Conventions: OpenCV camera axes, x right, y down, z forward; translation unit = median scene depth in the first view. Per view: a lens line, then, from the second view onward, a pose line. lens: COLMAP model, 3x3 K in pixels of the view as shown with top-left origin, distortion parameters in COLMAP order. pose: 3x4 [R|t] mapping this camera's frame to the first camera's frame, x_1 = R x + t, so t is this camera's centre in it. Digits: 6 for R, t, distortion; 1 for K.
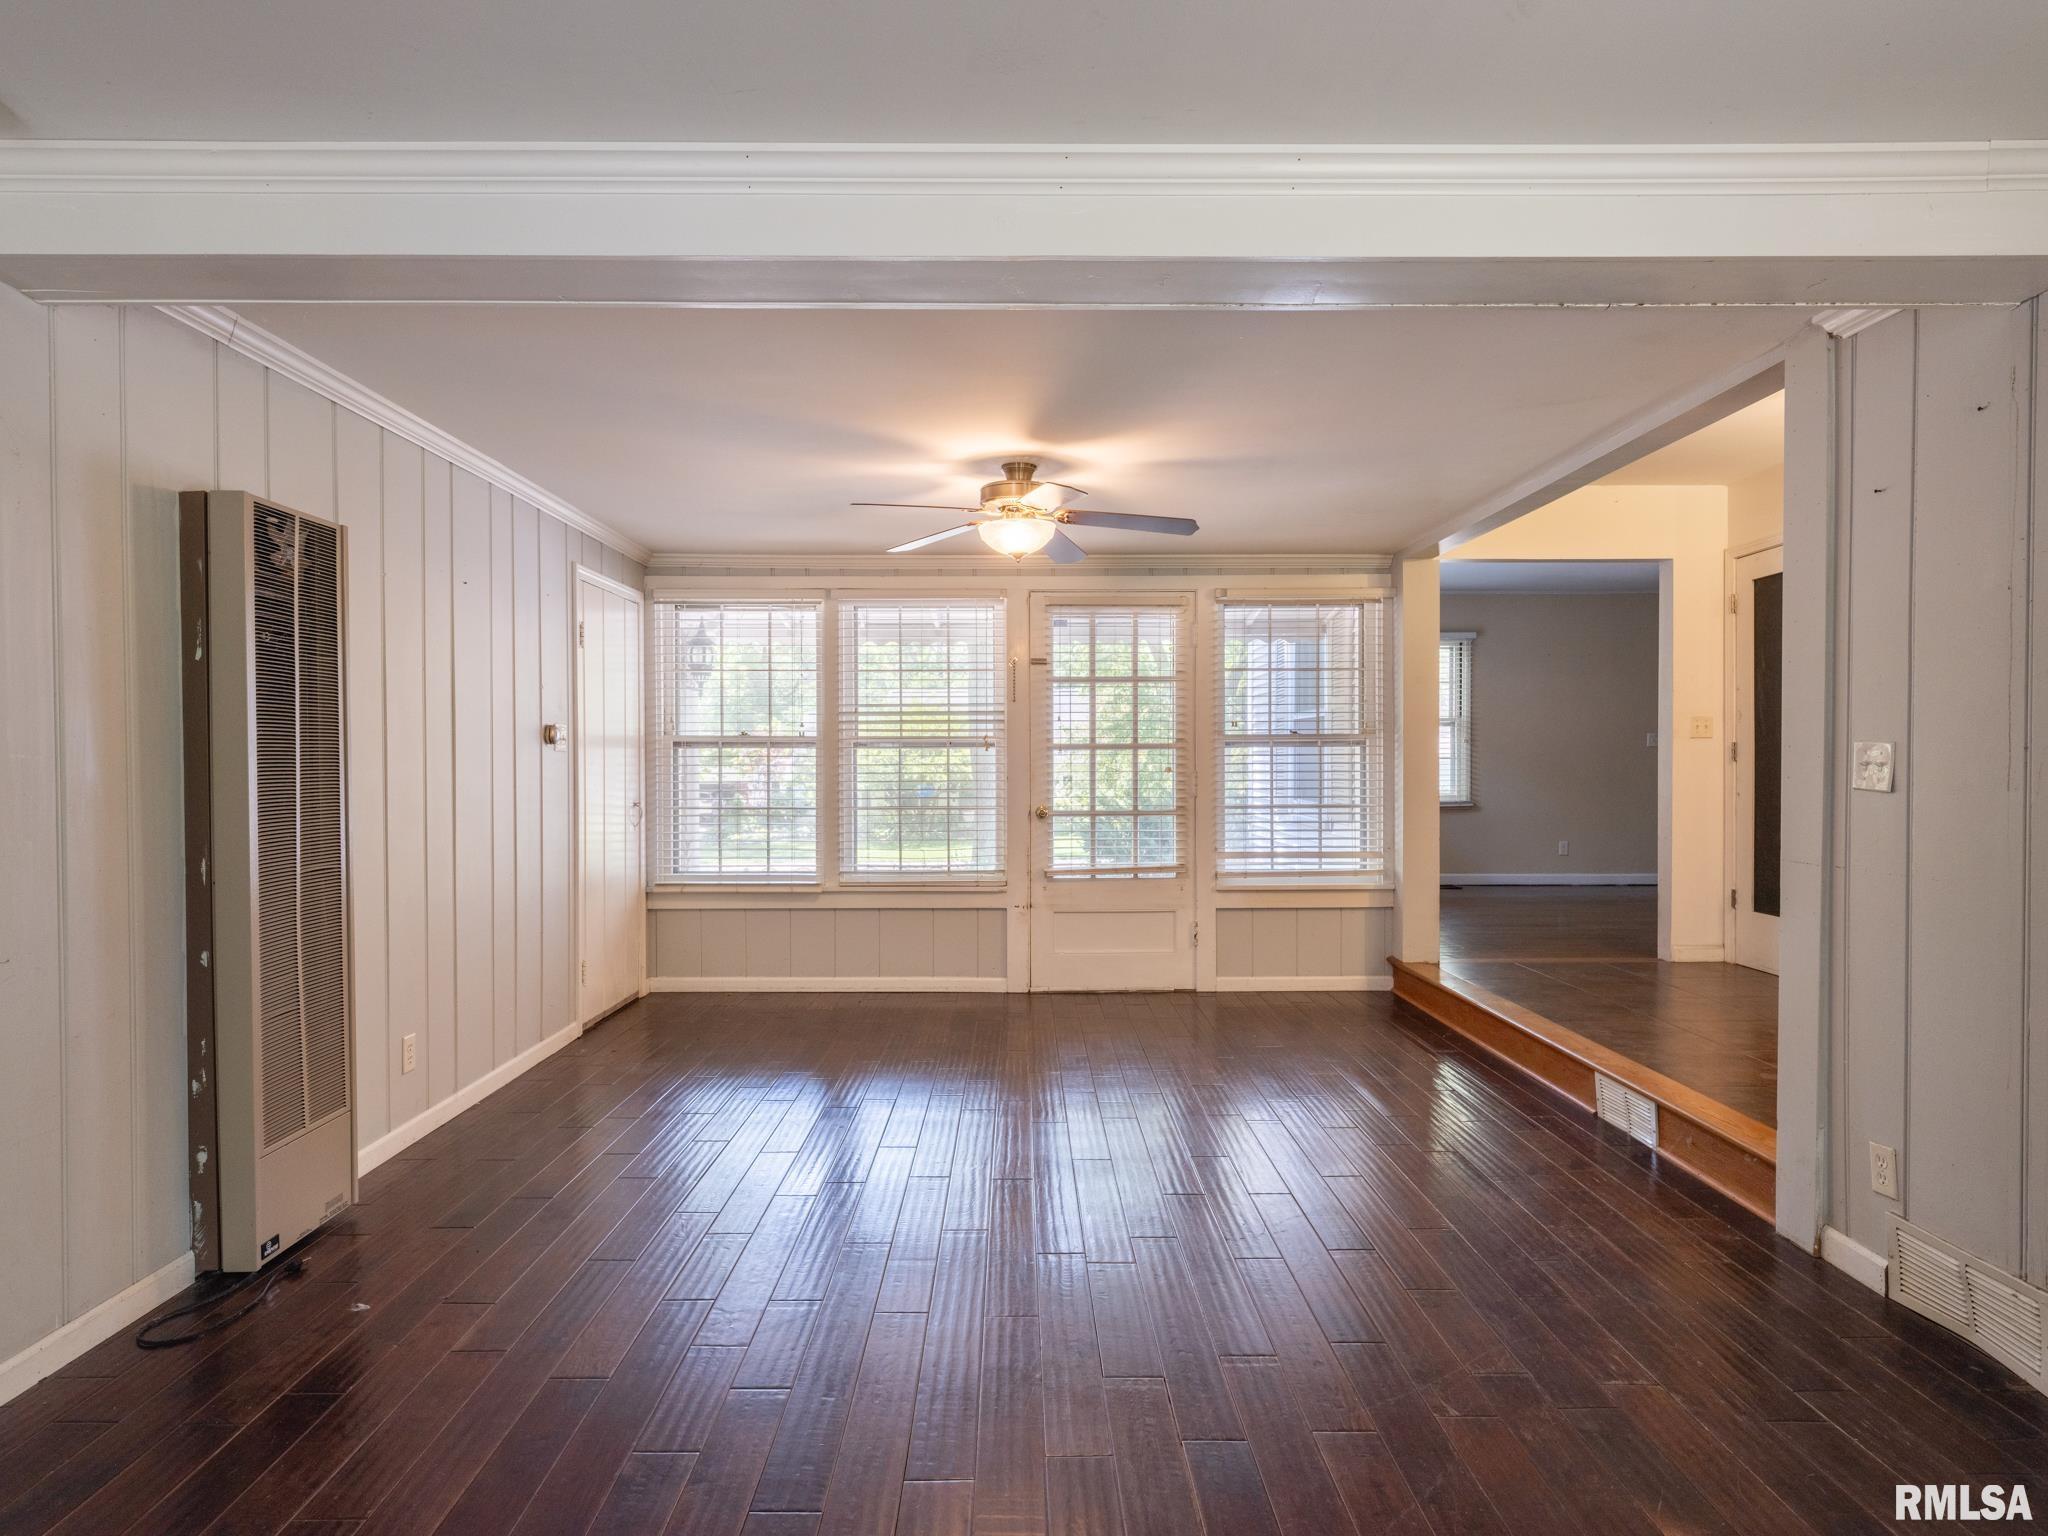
lens RADIAL K [[1109.5, 0, 1024.8], [0, 1109.5, 772.3], [0, 0, 1]] dist [0.006804, -0.003763]
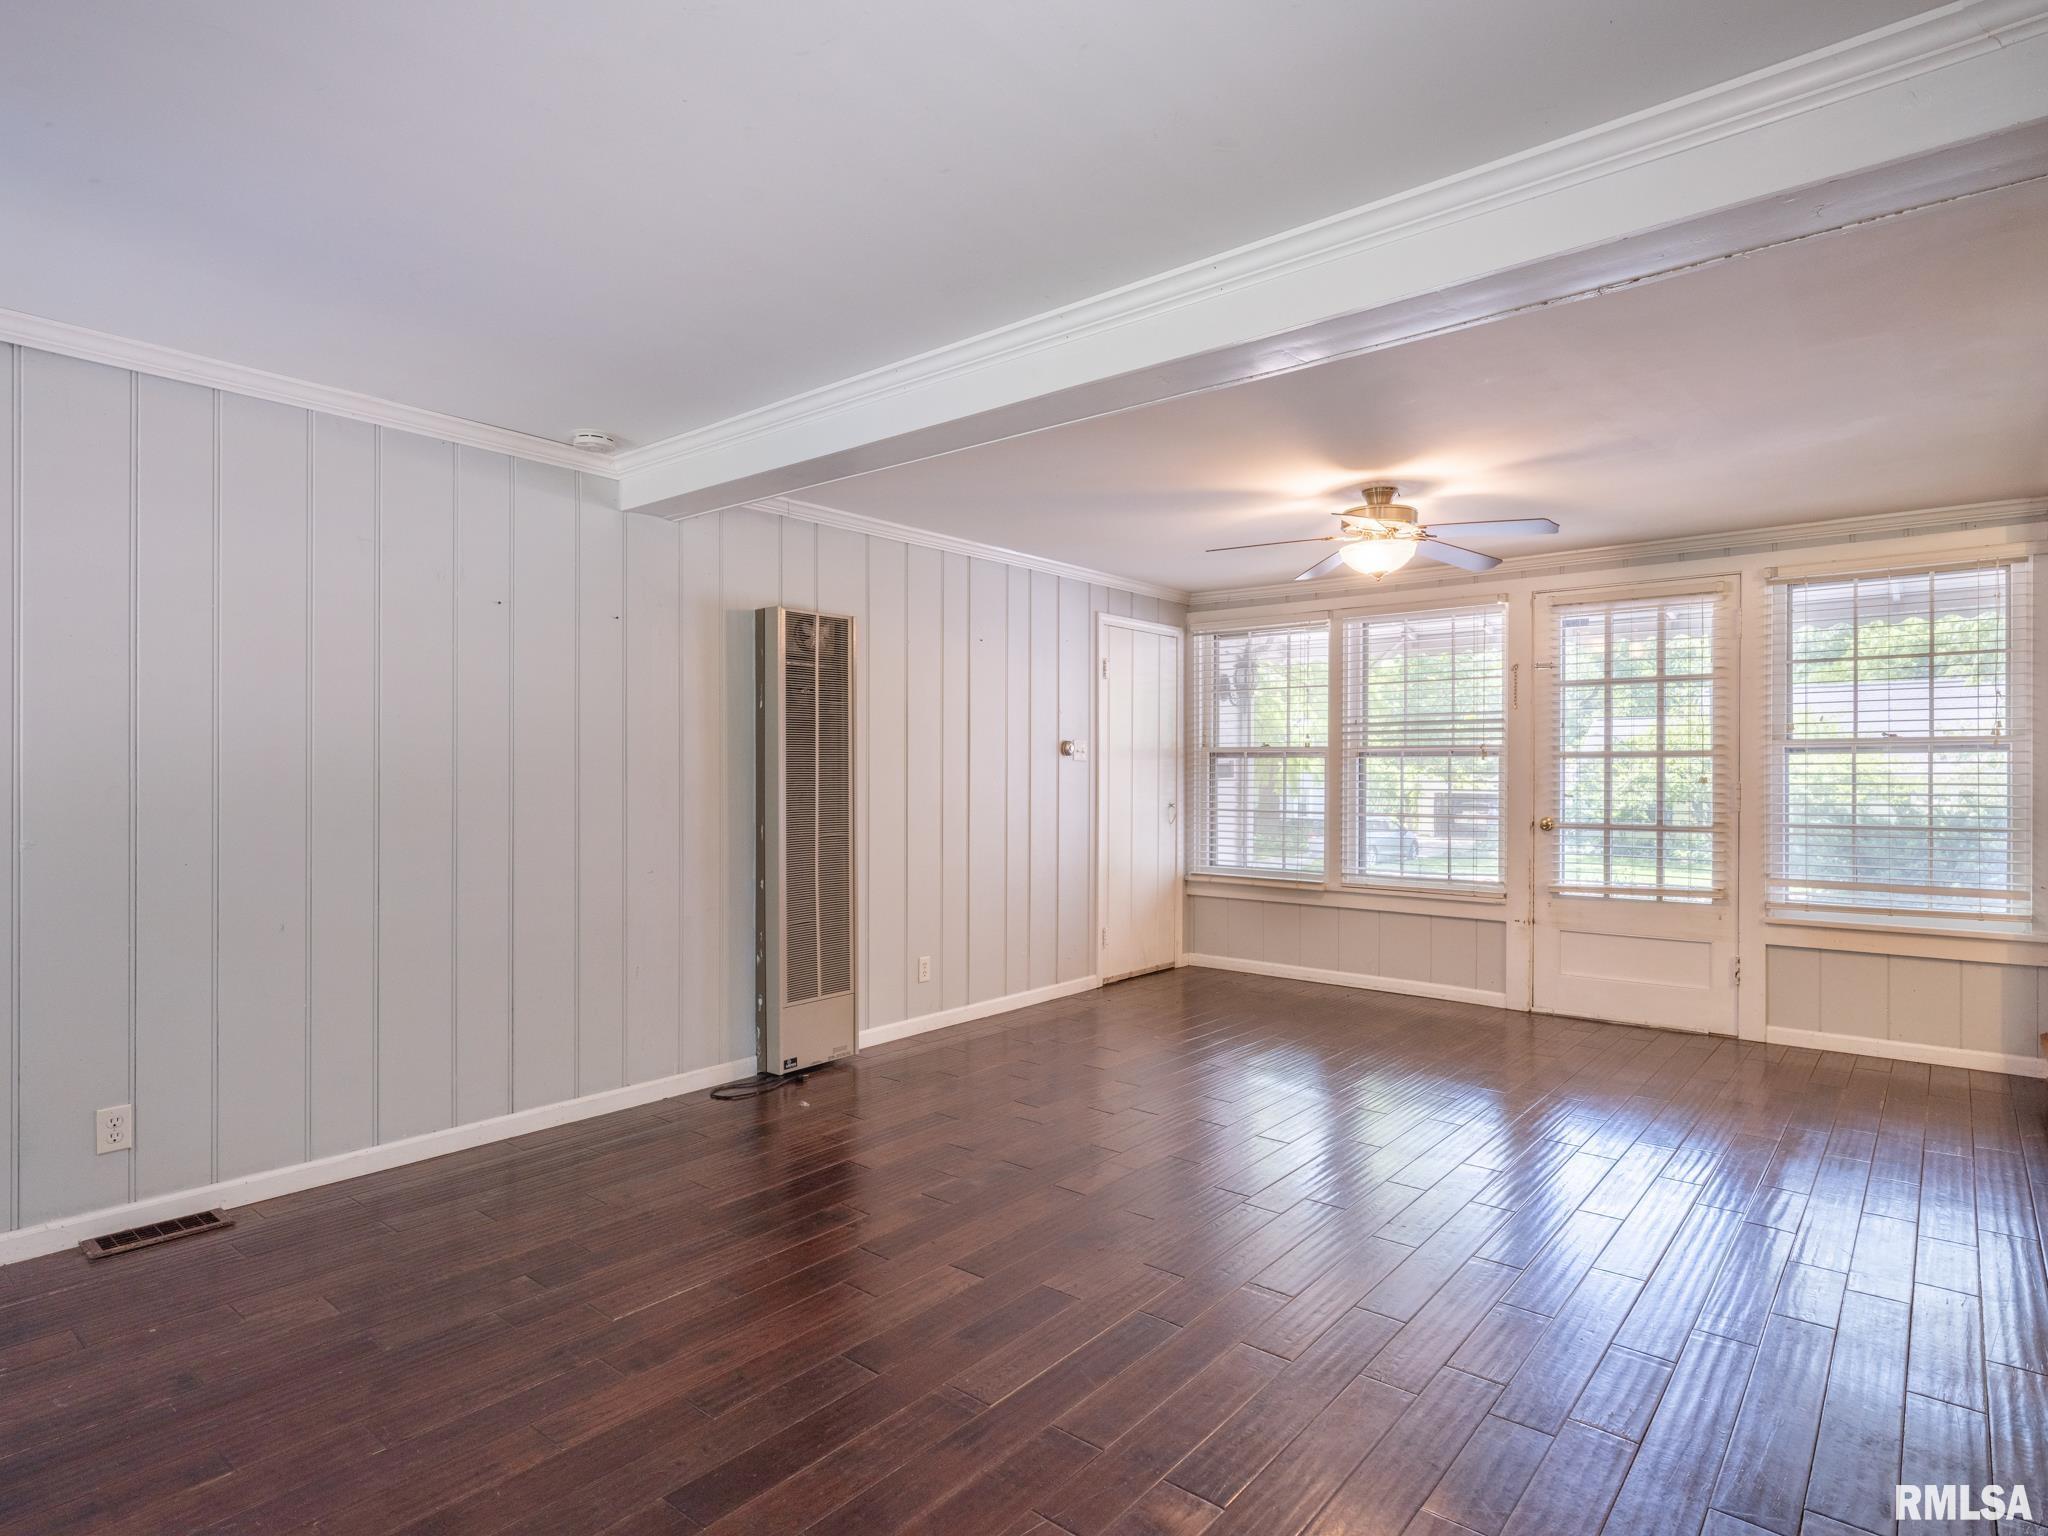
lens RADIAL K [[1109.5, 0, 1029.2], [0, 1109.5, 770.0], [0, 0, 1]] dist [0.006804, -0.003763]
pose [[0.764808, 0.002475, -0.644253, 0.290576], [-0.009430, 0.999929, -0.007352, 0.000960], [0.644189, 0.011698, 0.764777, -0.013925]]
